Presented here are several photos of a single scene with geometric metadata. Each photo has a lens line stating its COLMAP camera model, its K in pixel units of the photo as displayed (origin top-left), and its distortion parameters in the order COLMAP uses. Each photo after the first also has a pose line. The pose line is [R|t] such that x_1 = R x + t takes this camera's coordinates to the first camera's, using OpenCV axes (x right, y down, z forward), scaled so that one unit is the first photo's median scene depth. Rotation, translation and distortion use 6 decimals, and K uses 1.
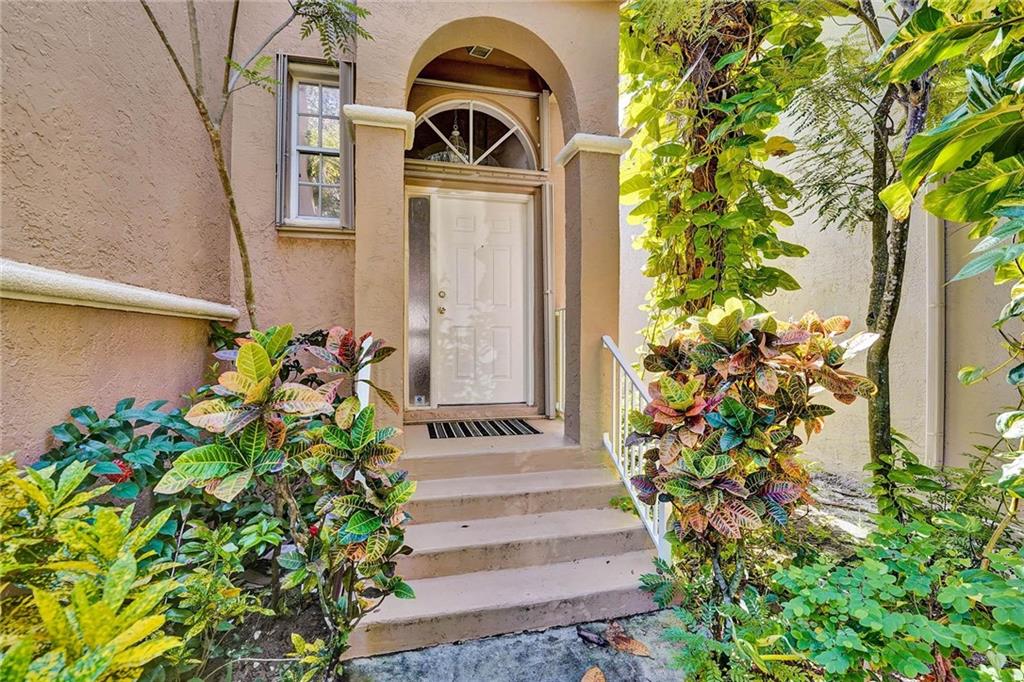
lens RADIAL K [[423.6, 0, 513.9], [0, 423.6, 342.6], [0, 0, 1]] dist [-0.030091, 0.004079]
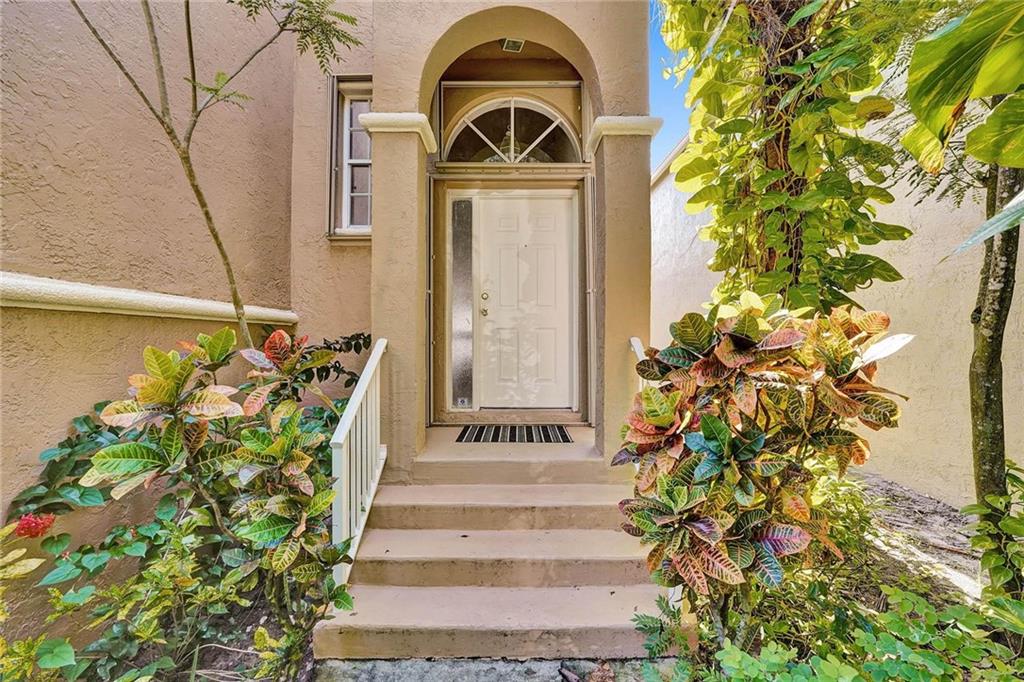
lens RADIAL K [[423.6, 0, 513.9], [0, 423.6, 342.6], [0, 0, 1]] dist [-0.030091, 0.004079]
pose [[0.975820, 0.000034, -0.218577, 0.163284], [-0.000892, 0.999992, -0.003826, -0.002105], [0.218576, 0.003929, 0.975812, 0.067232]]
